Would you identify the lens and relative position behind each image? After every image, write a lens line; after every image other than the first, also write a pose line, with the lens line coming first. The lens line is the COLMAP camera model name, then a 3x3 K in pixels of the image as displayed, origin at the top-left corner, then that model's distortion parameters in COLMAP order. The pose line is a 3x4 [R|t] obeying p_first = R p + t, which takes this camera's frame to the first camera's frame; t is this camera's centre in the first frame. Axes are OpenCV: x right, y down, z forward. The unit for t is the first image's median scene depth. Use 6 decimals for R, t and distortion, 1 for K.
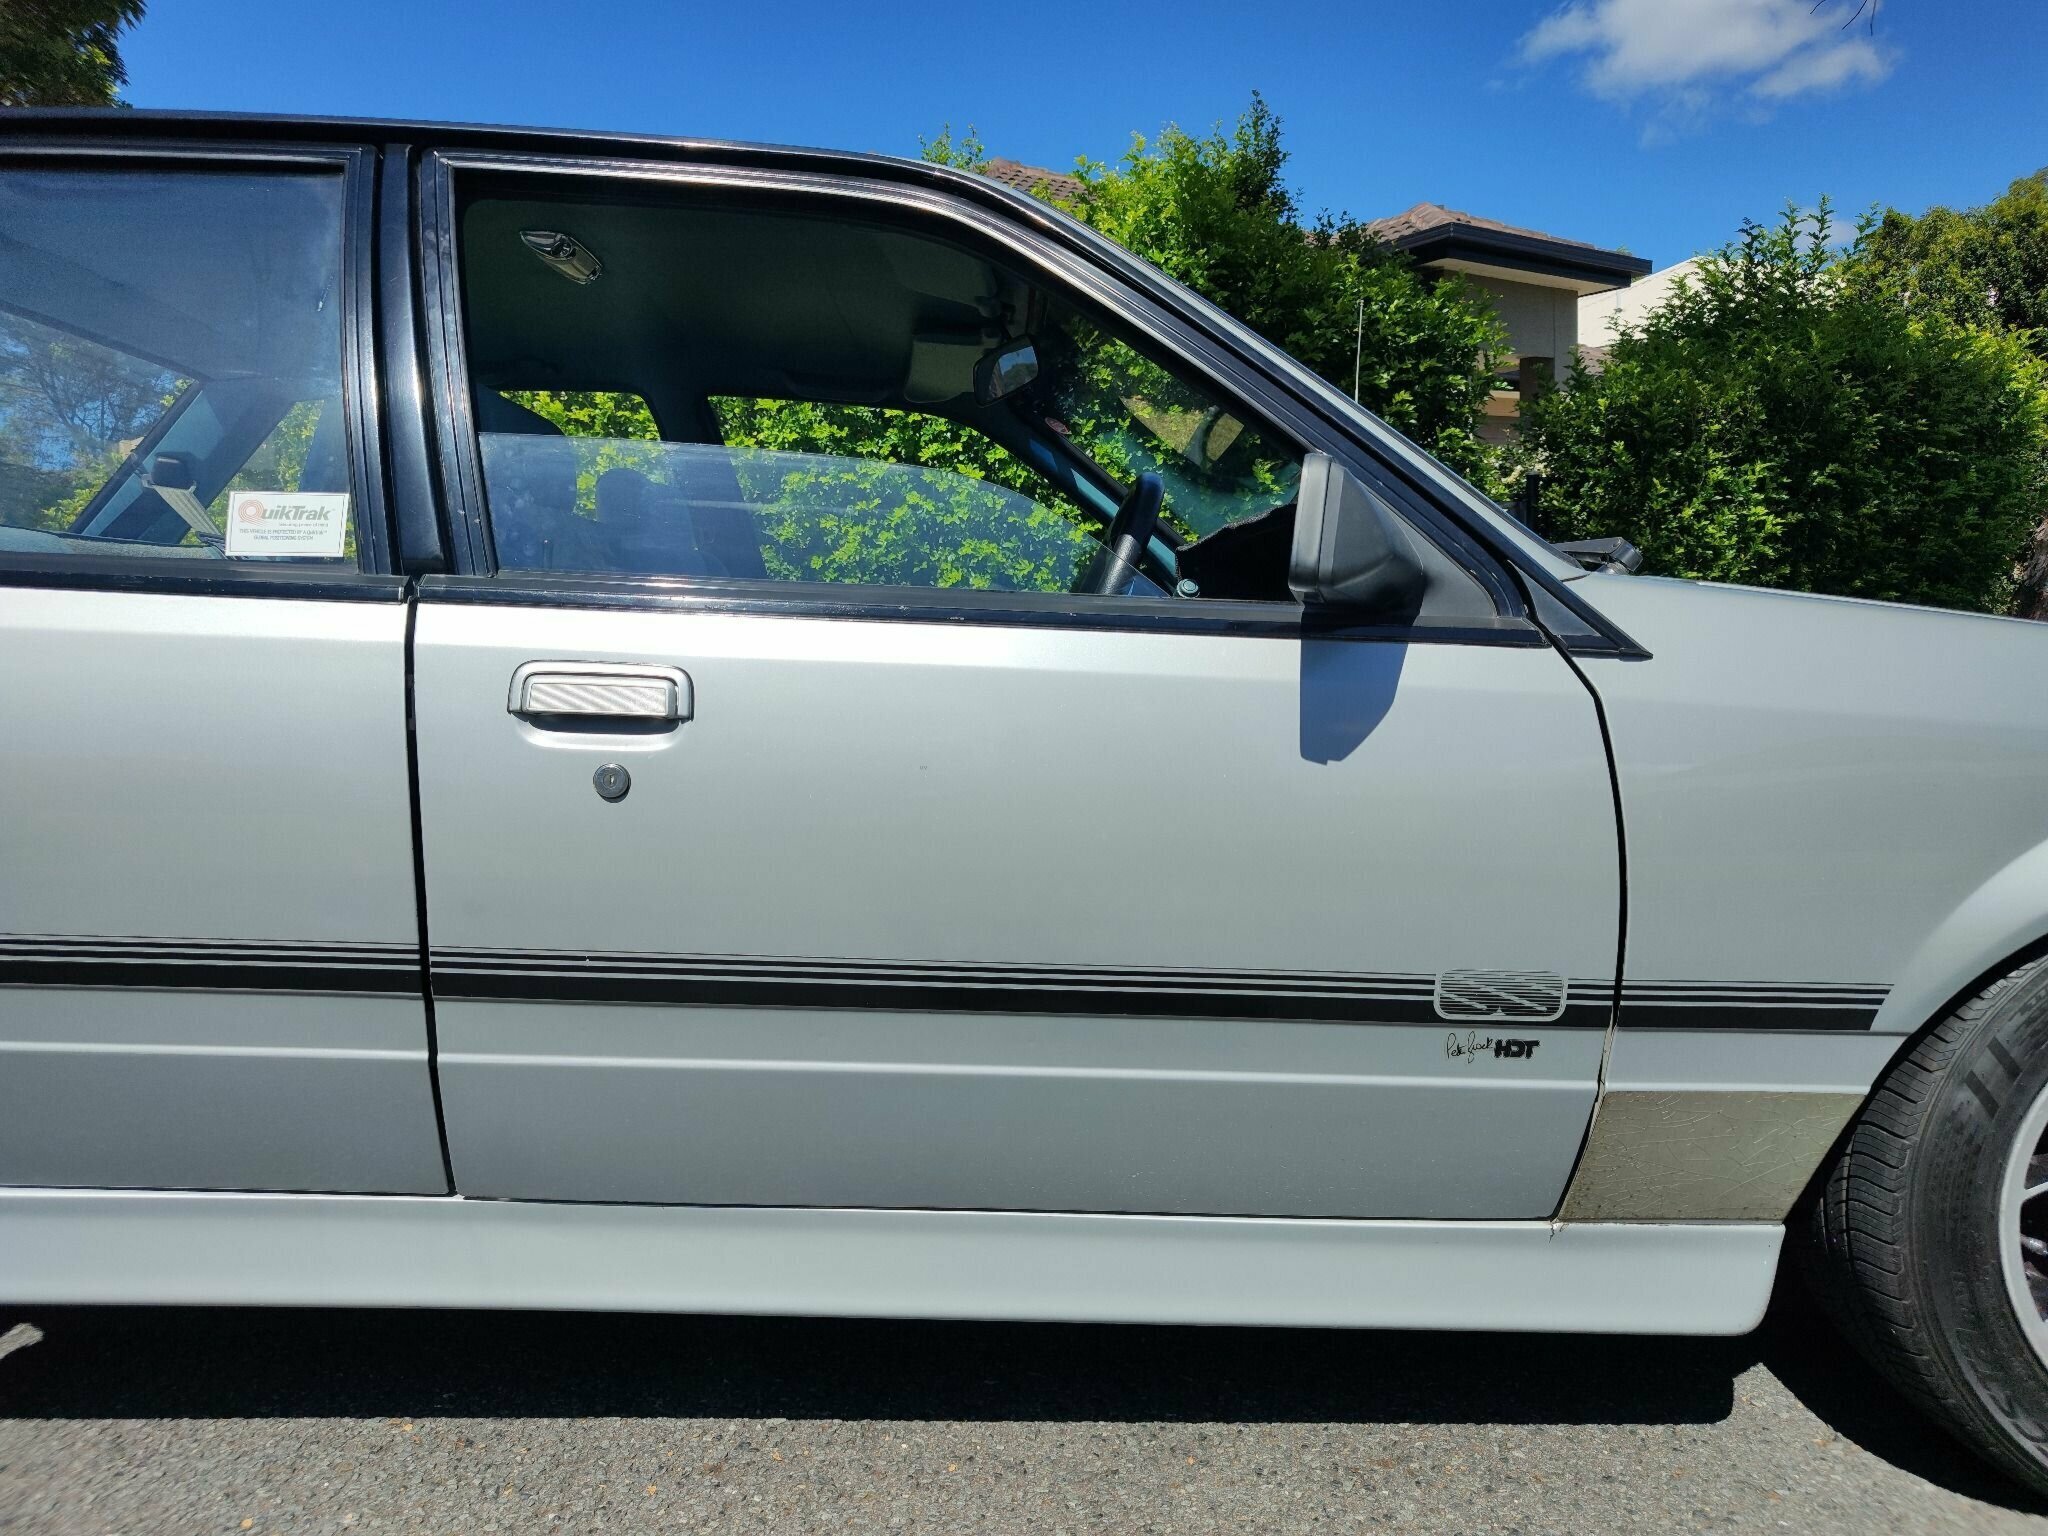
lens RADIAL K [[1358.8, 0, 1034.7], [0, 1358.8, 762.6], [0, 0, 1]] dist [0.008035, 0.014092]
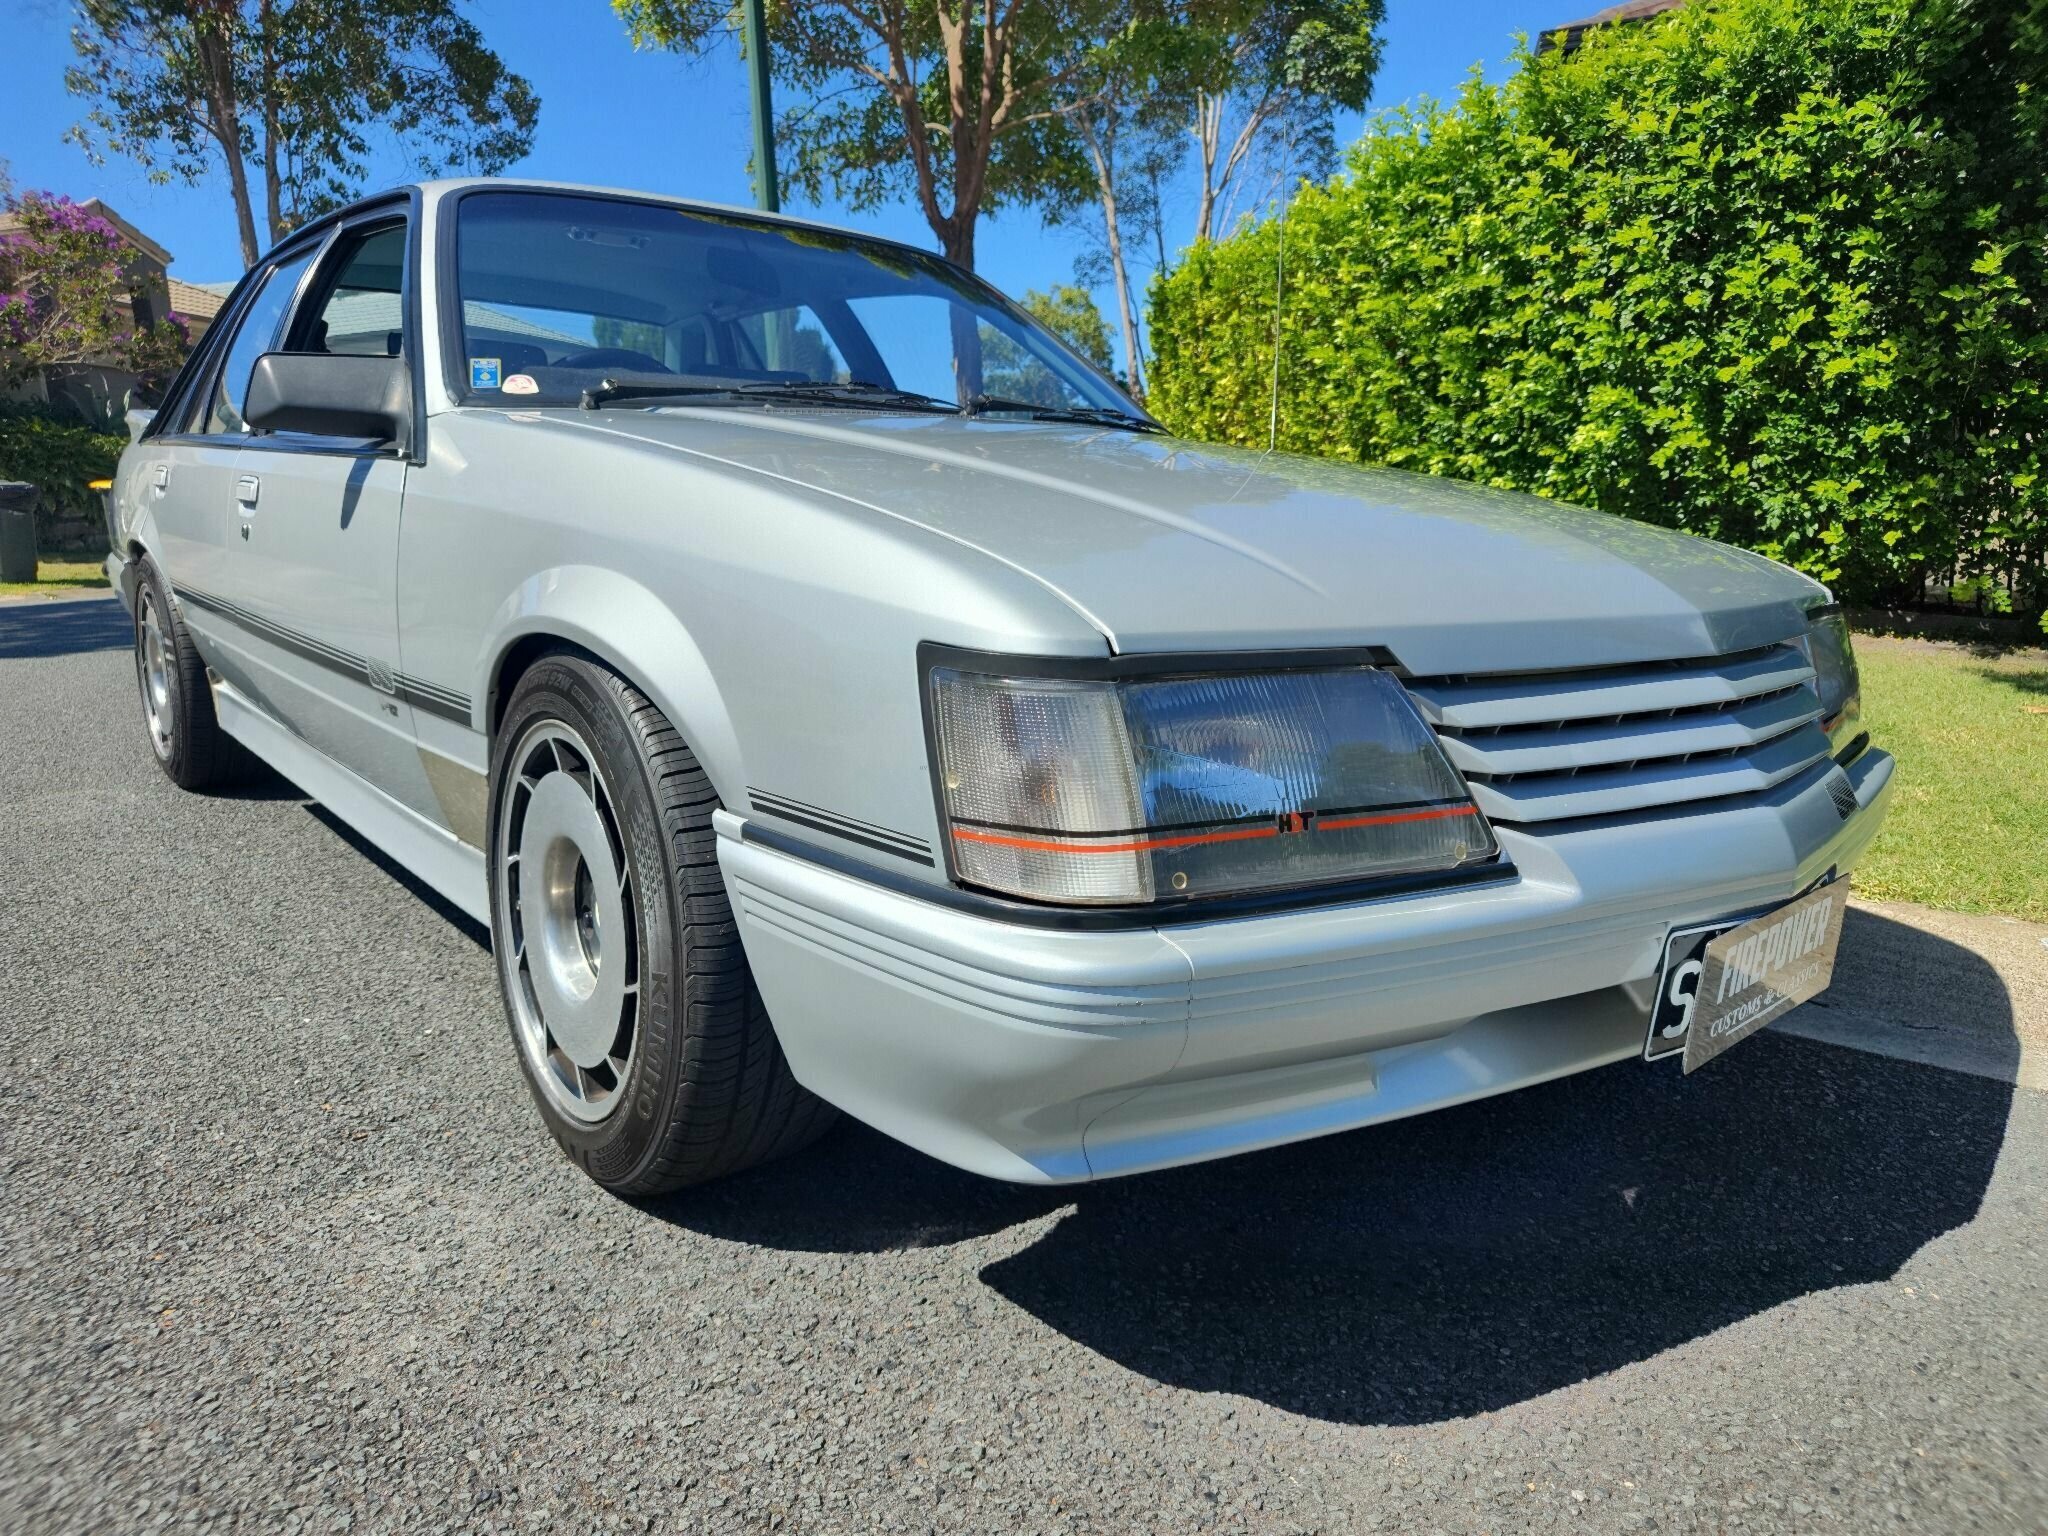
lens RADIAL K [[1373.0, 0, 1022.3], [0, 1373.0, 765.0], [0, 0, 1]] dist [-0.000054, 0.016923]
pose [[0.629608, 0.148465, -0.762596, 0.361452], [-0.080642, 0.988758, 0.125916, 0.001300], [0.772717, -0.017780, 0.634502, 0.092021]]
